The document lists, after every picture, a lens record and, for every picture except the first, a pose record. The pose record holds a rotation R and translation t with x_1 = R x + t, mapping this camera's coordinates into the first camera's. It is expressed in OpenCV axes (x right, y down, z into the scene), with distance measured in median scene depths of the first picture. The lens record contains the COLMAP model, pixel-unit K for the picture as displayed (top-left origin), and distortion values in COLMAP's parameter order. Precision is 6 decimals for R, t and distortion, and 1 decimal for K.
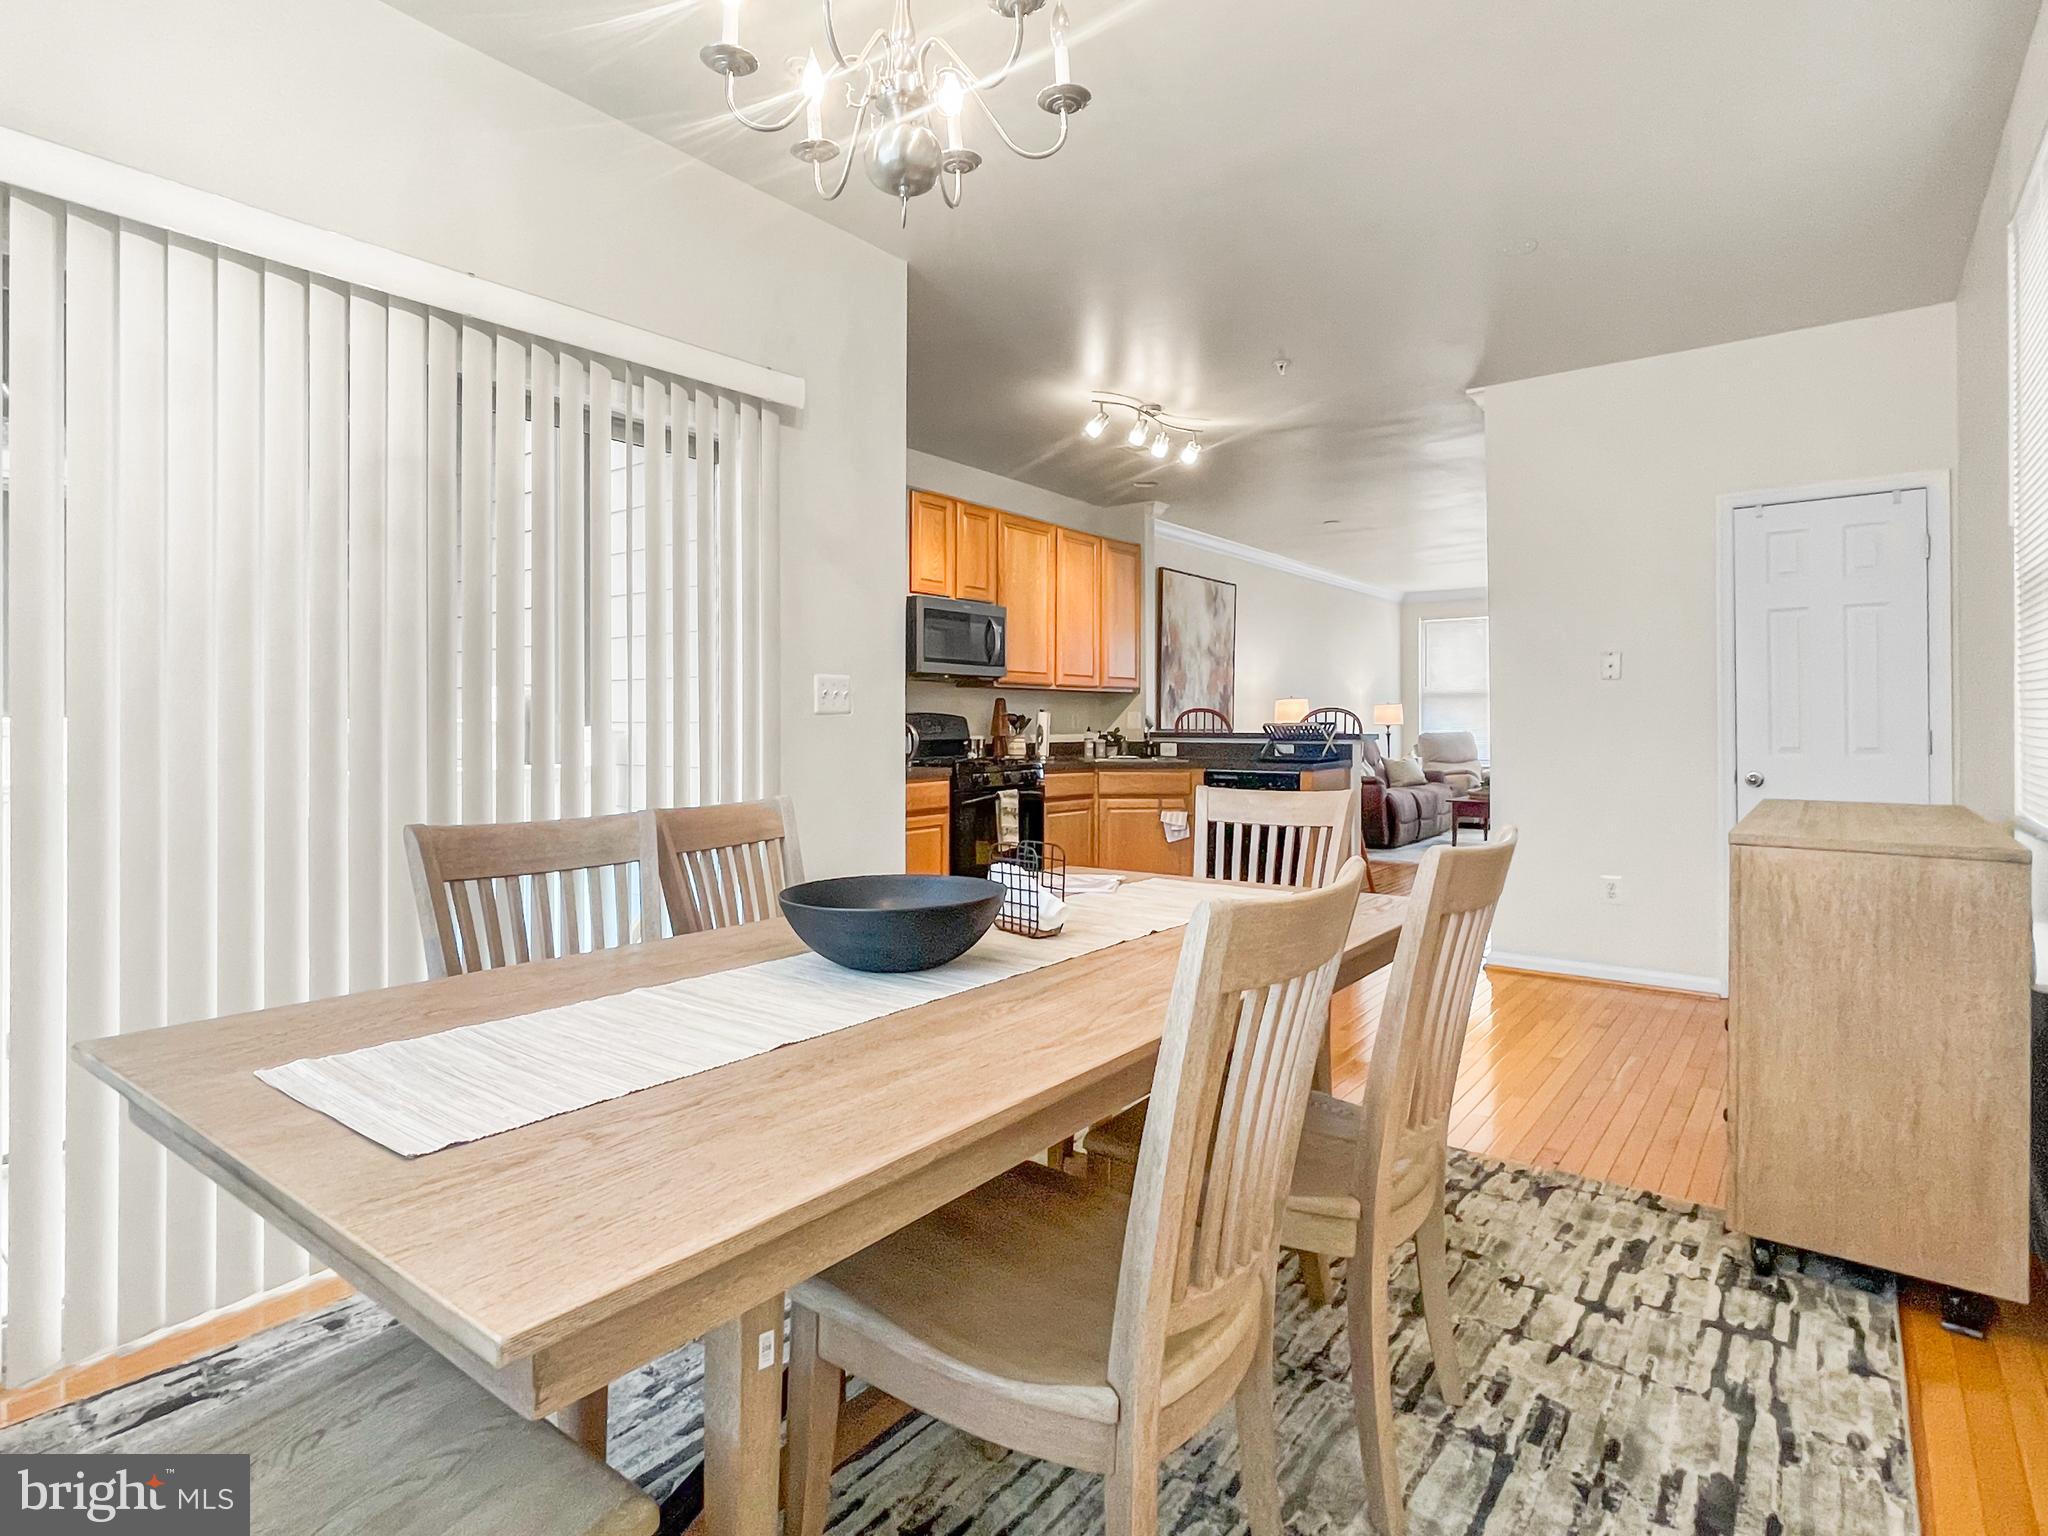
lens RADIAL K [[1052.8, 0, 1004.9], [0, 1052.8, 738.3], [0, 0, 1]] dist [-0.010597, 0.006296]
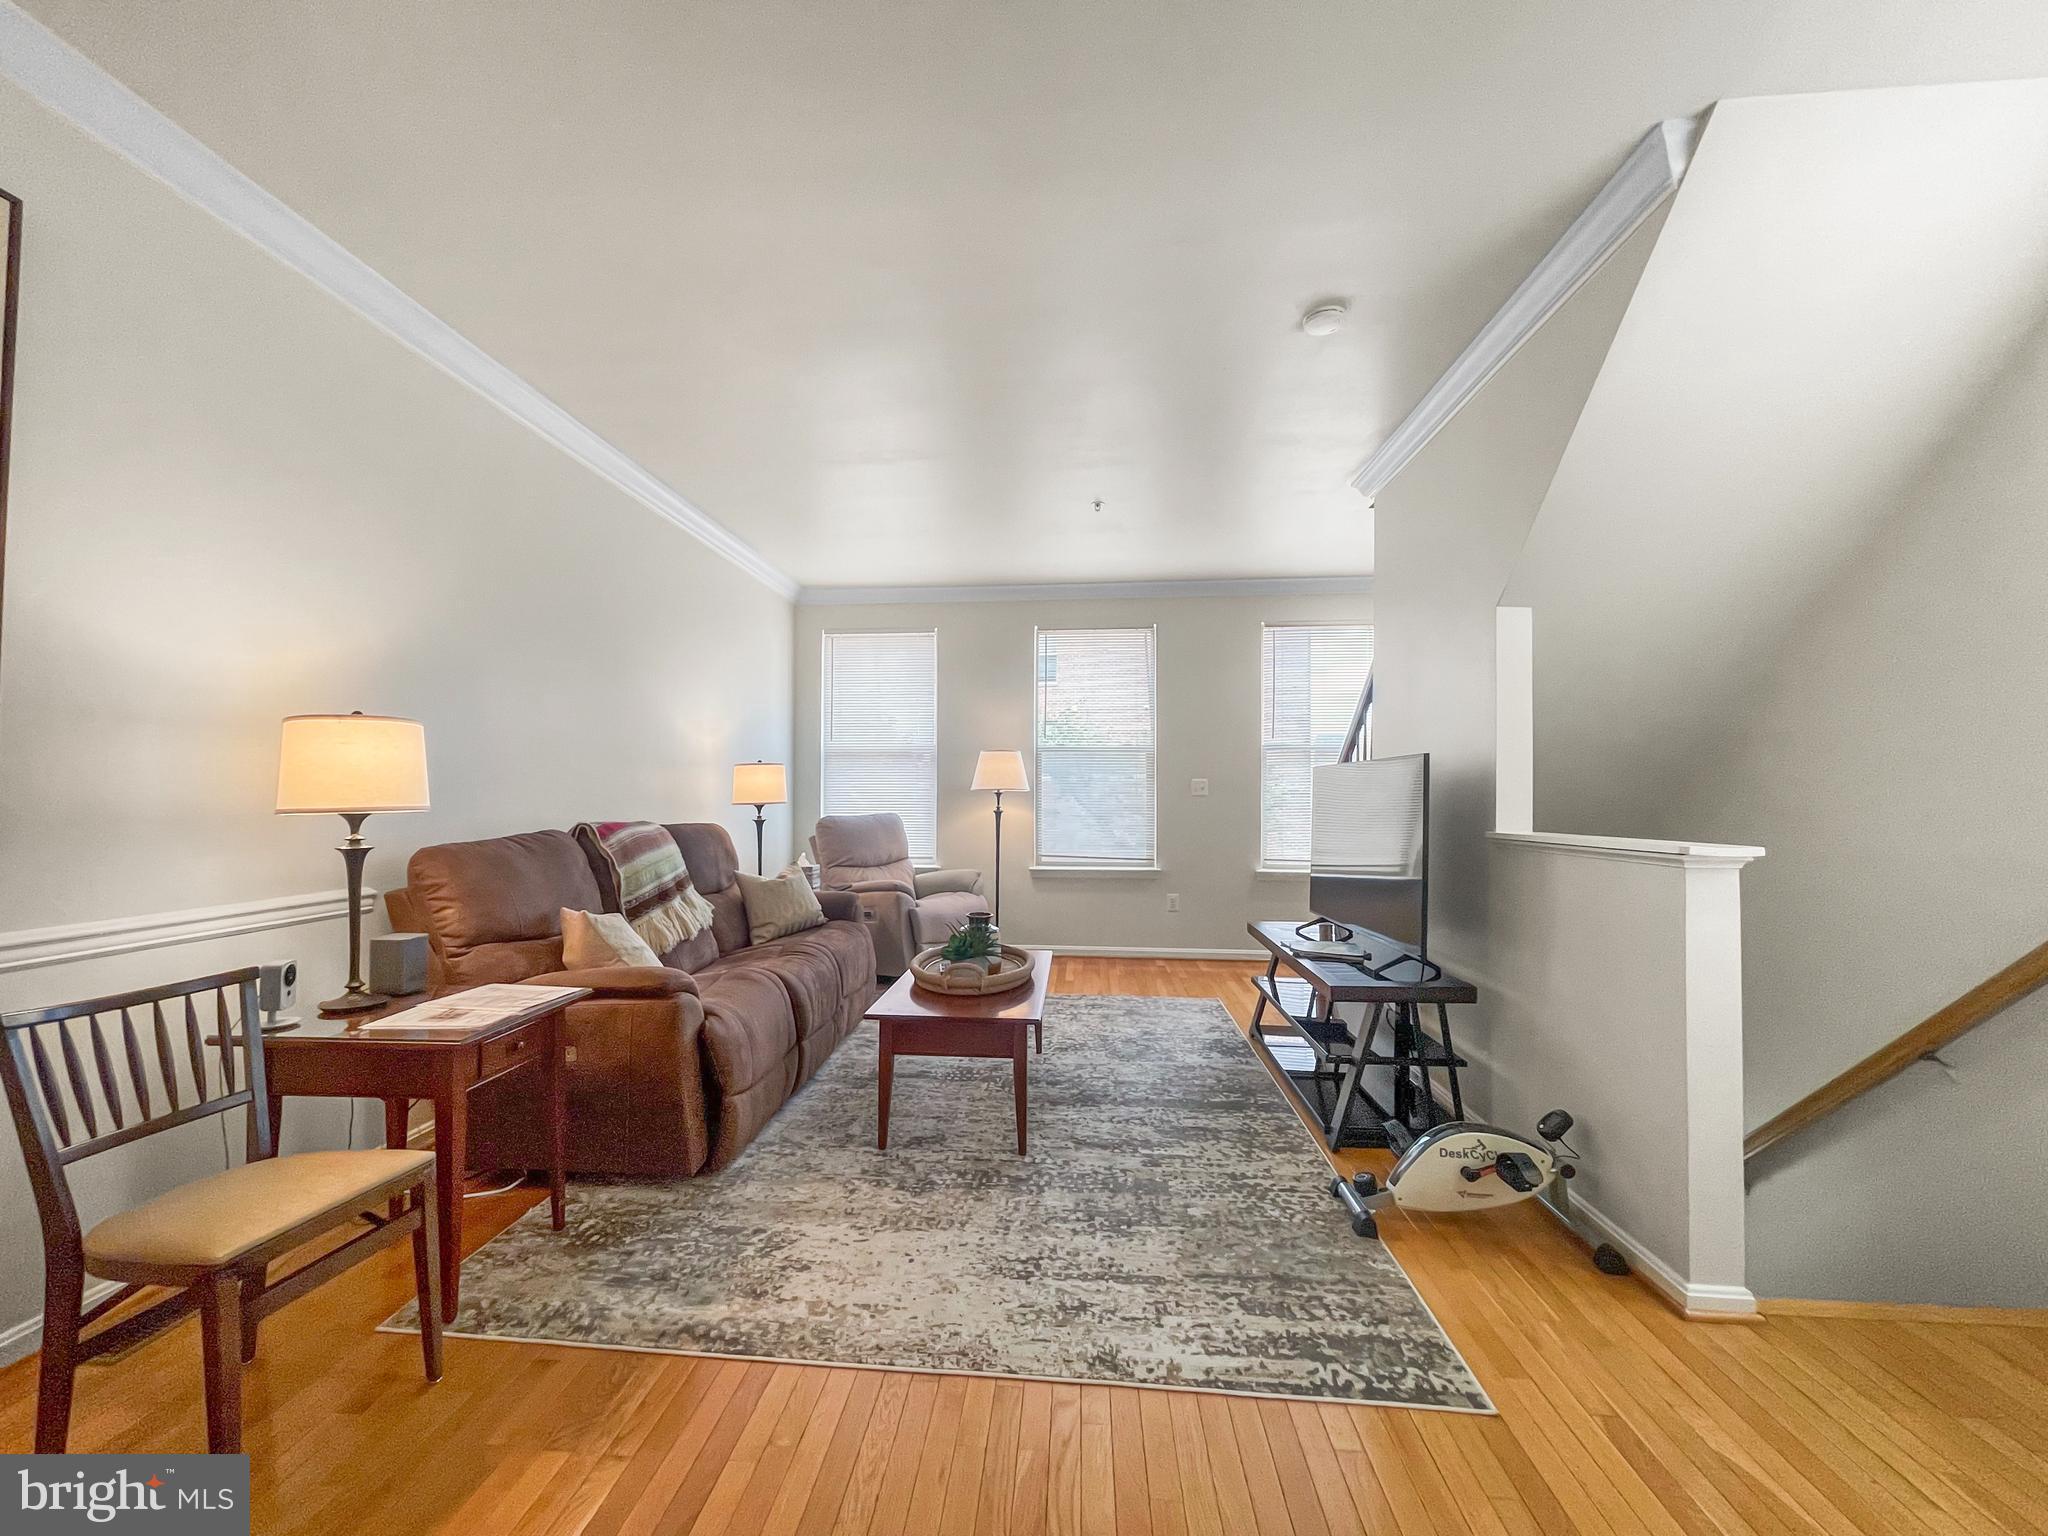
lens RADIAL K [[842.6, 0, 1008.6], [0, 842.6, 781.0], [0, 0, 1]] dist [-0.005889, -0.000643]
pose [[0.841666, 0.014633, 0.539800, 0.395322], [-0.003019, 0.999745, -0.022393, -0.023736], [-0.539990, 0.017218, 0.841495, 0.943133]]
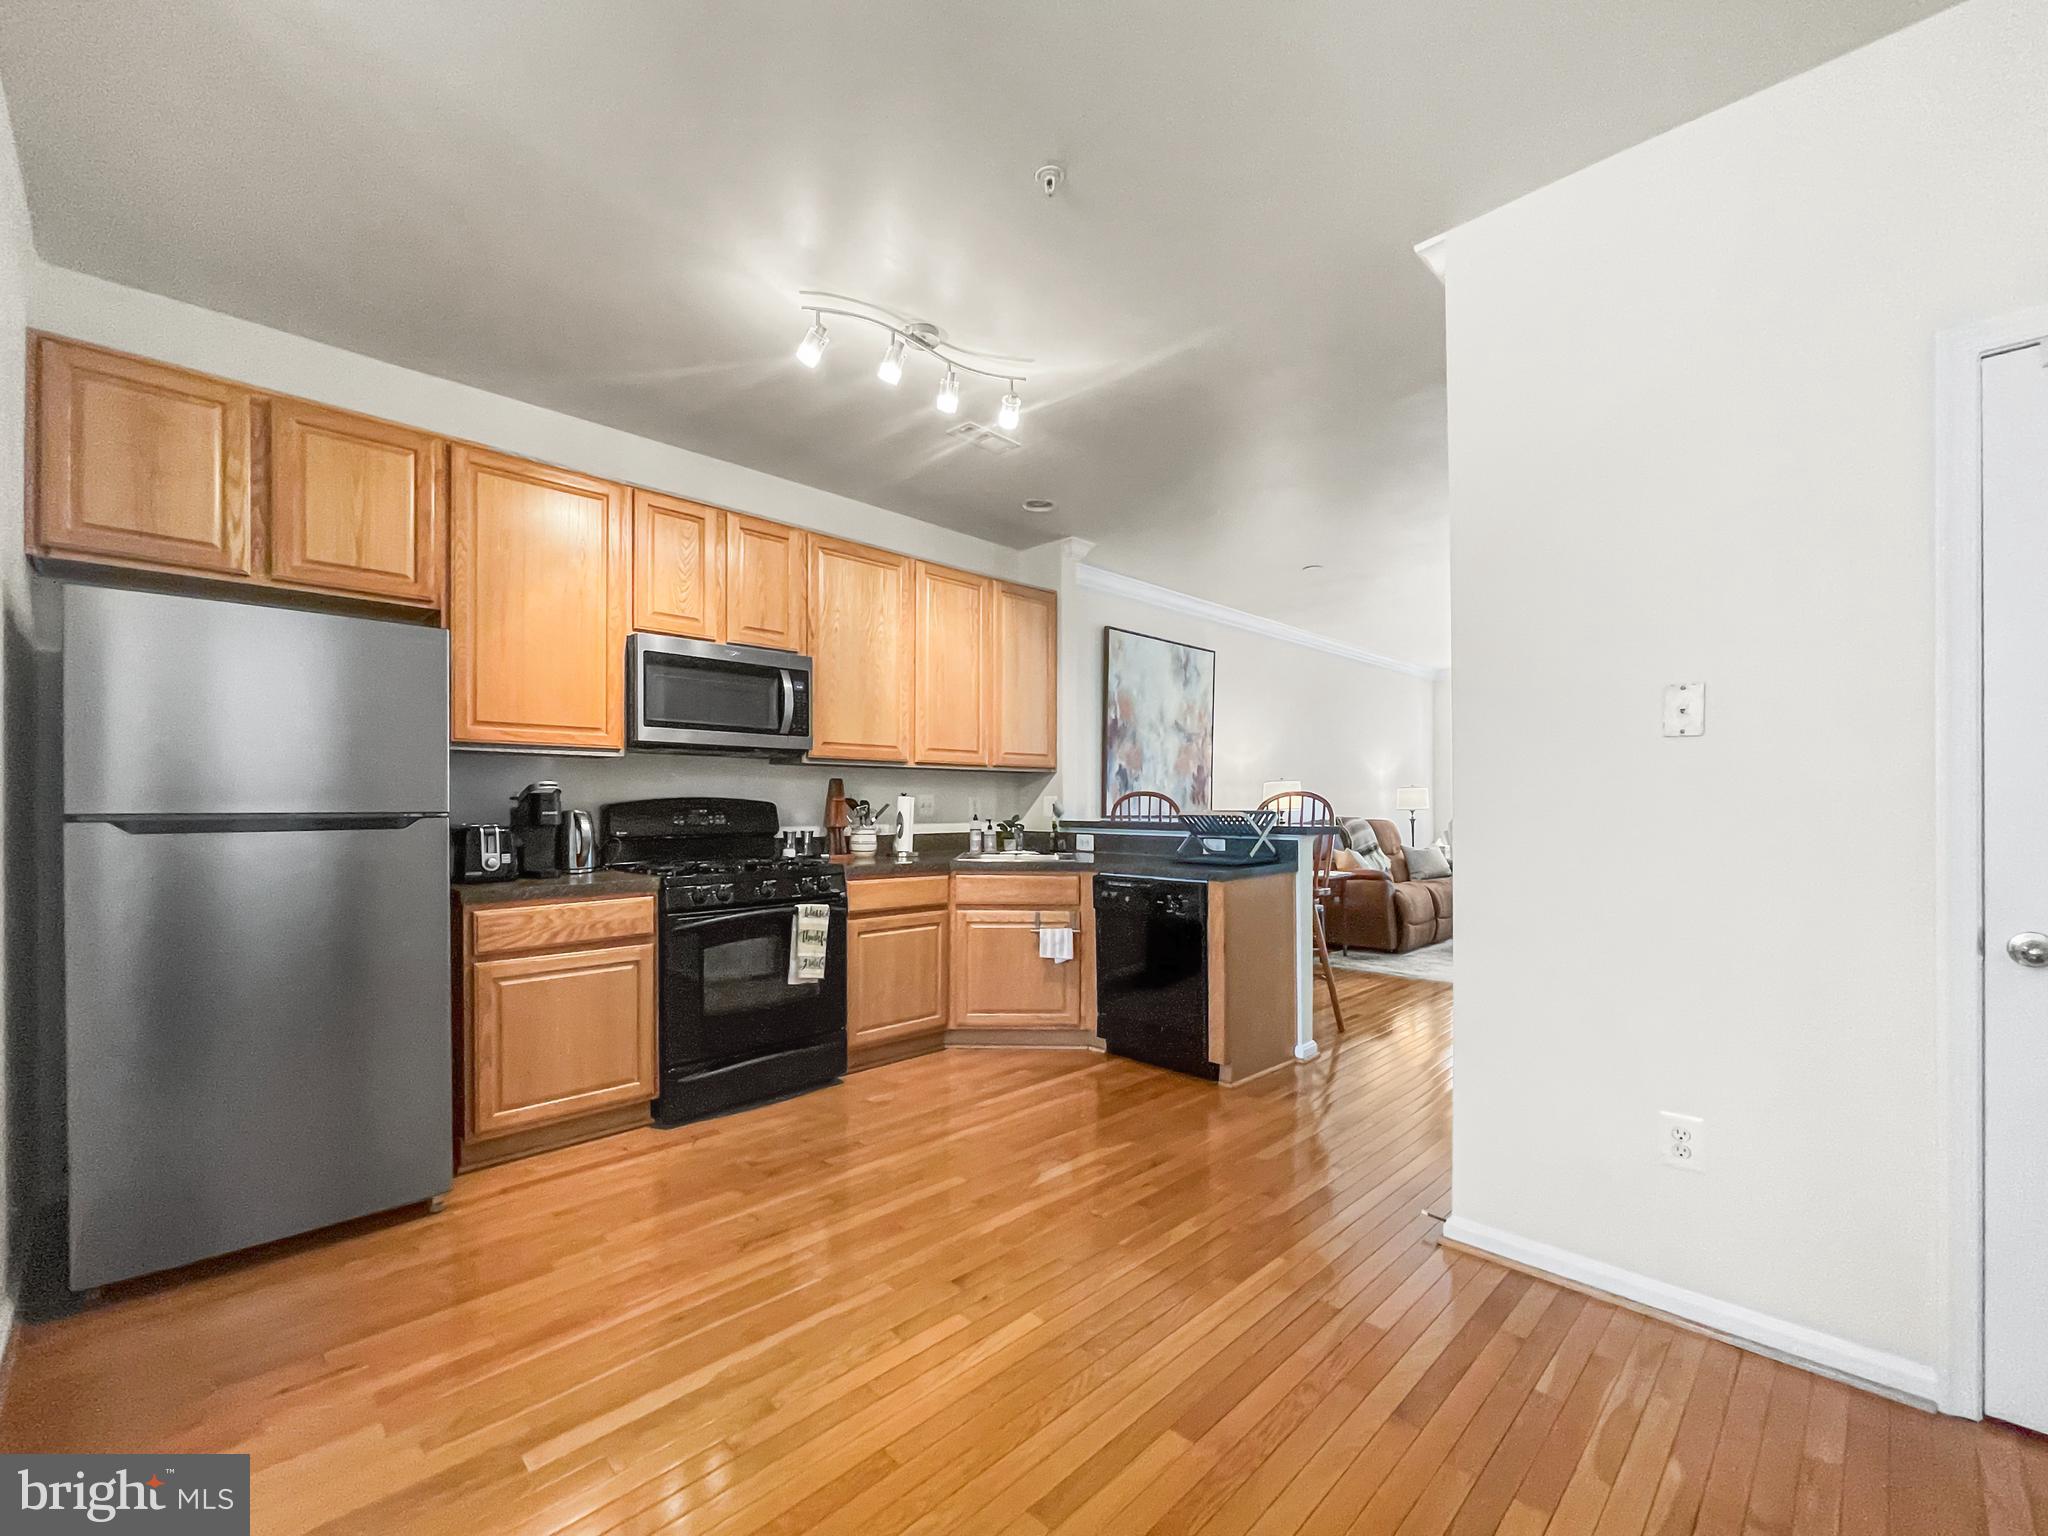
lens RADIAL K [[842.6, 0, 1050.2], [0, 842.6, 815.8], [0, 0, 1]] dist [-0.005889, -0.000643]
pose [[0.994207, 0.003809, -0.107416, 0.205161], [-0.003782, 0.999993, 0.000453, -0.010472], [0.107416, -0.000044, 0.994214, 0.365454]]
